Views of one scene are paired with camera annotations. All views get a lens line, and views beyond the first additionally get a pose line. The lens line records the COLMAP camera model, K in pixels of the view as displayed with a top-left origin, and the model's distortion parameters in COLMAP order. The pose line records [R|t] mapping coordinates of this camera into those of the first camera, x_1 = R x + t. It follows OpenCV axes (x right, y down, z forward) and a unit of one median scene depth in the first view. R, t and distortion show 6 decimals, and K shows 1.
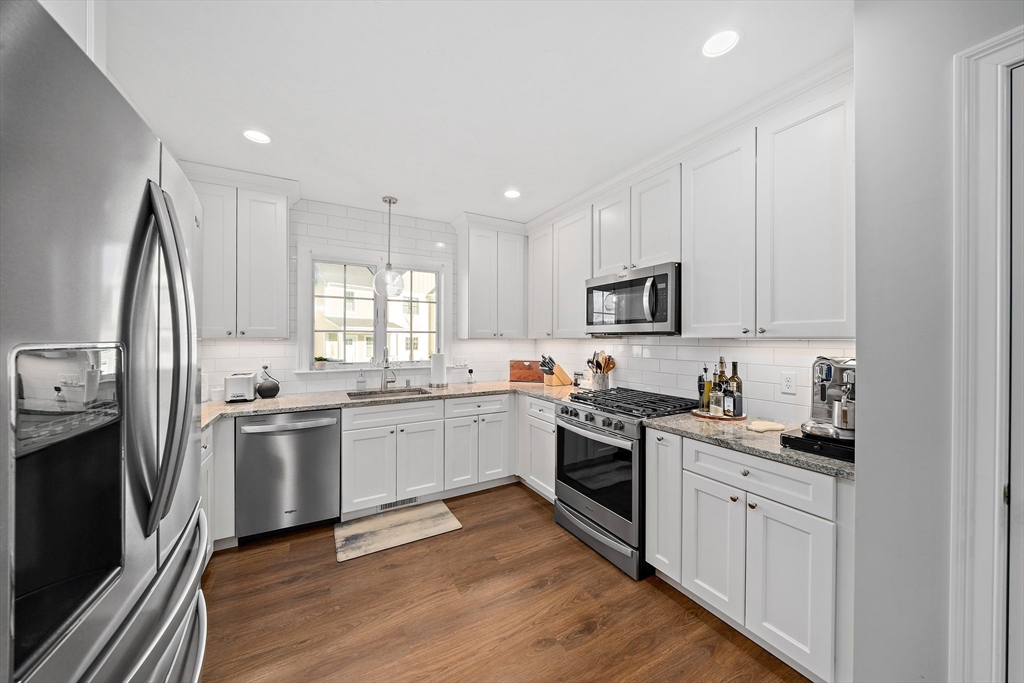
lens RADIAL K [[357.1, 0, 517.5], [0, 357.1, 337.6], [0, 0, 1]] dist [-0.004722, -0.000038]
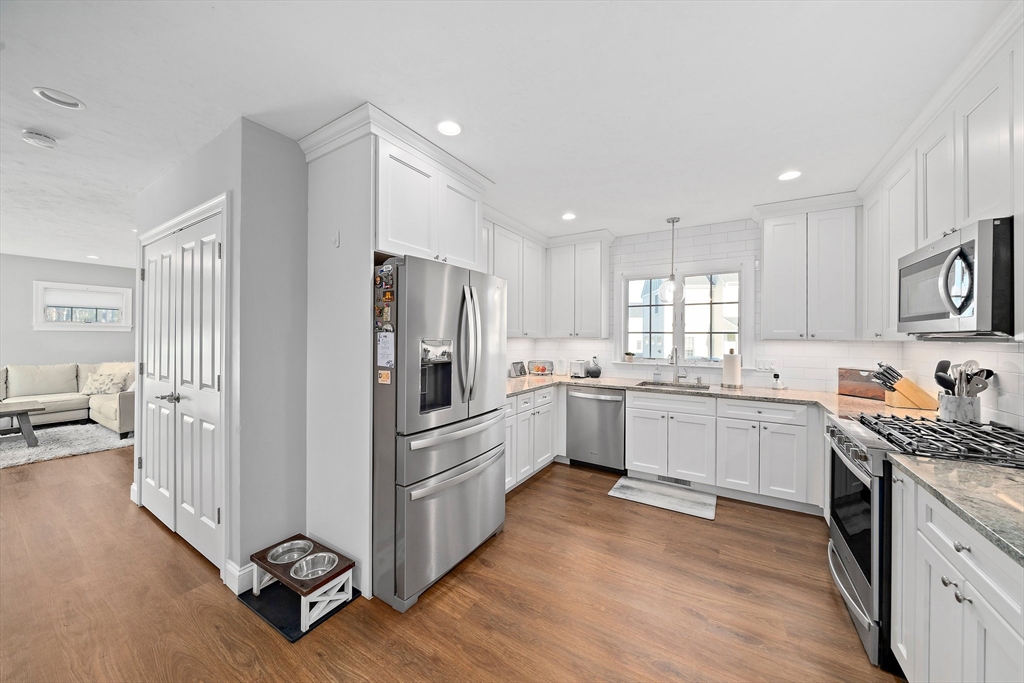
lens RADIAL K [[357.1, 0, 511.6], [0, 357.1, 337.3], [0, 0, 1]] dist [-0.004722, -0.000038]
pose [[0.475144, 0.004748, -0.879895, 0.466200], [-0.006328, 0.999978, 0.001979, -0.001053], [0.879885, 0.004628, 0.475164, -0.018081]]
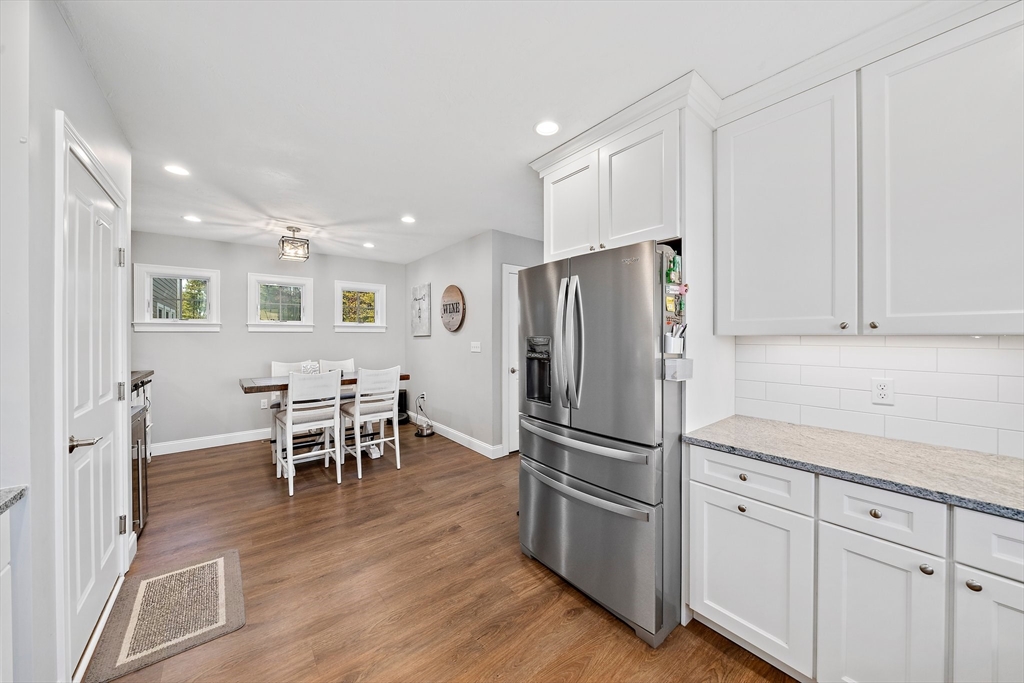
lens RADIAL K [[357.1, 0, 515.8], [0, 357.1, 337.5], [0, 0, 1]] dist [-0.004722, -0.000038]
pose [[-0.987450, 0.004654, -0.157864, -0.061960], [0.003744, 0.999975, 0.006062, 0.000920], [0.157888, 0.005395, -0.987442, 0.945014]]
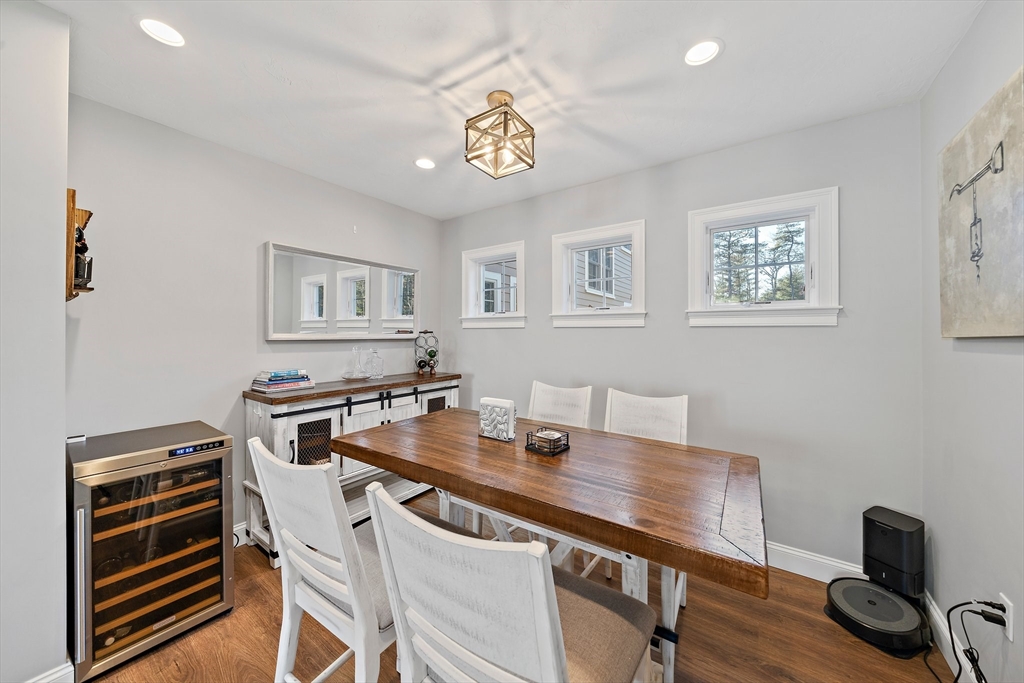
lens RADIAL K [[357.1, 0, 513.5], [0, 357.1, 330.8], [0, 0, 1]] dist [-0.004722, -0.000038]
pose [[-0.416045, 0.007560, 0.909313, -0.011778], [-0.004776, 0.999933, -0.010498, 0.001108], [-0.909332, -0.008711, -0.415981, -0.354104]]
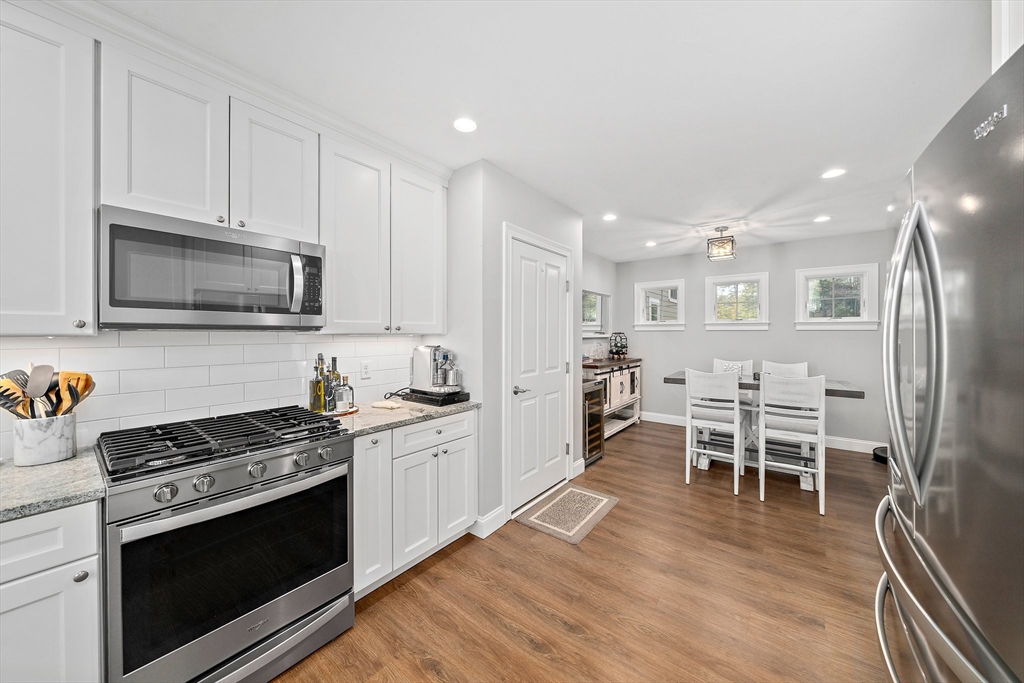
lens RADIAL K [[357.1, 0, 514.6], [0, 357.1, 335.7], [0, 0, 1]] dist [-0.004722, -0.000038]
pose [[-0.379986, -0.004500, 0.924981, -0.428486], [-0.001785, 0.999990, 0.004131, 0.000881], [-0.924991, -0.000082, -0.379990, 0.719402]]
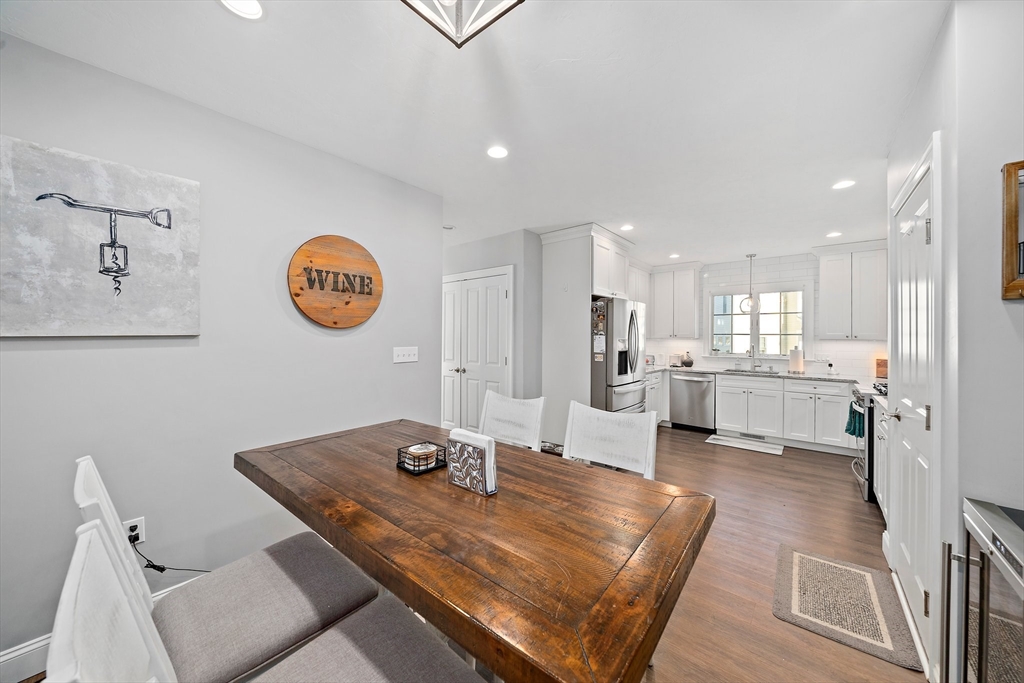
lens RADIAL K [[357.1, 0, 510.4], [0, 357.1, 336.5], [0, 0, 1]] dist [-0.004722, -0.000038]
pose [[0.340222, 0.004596, -0.940334, 0.921701], [-0.006529, 0.999975, 0.002525, -0.005134], [0.940323, 0.005281, 0.340243, -0.694282]]
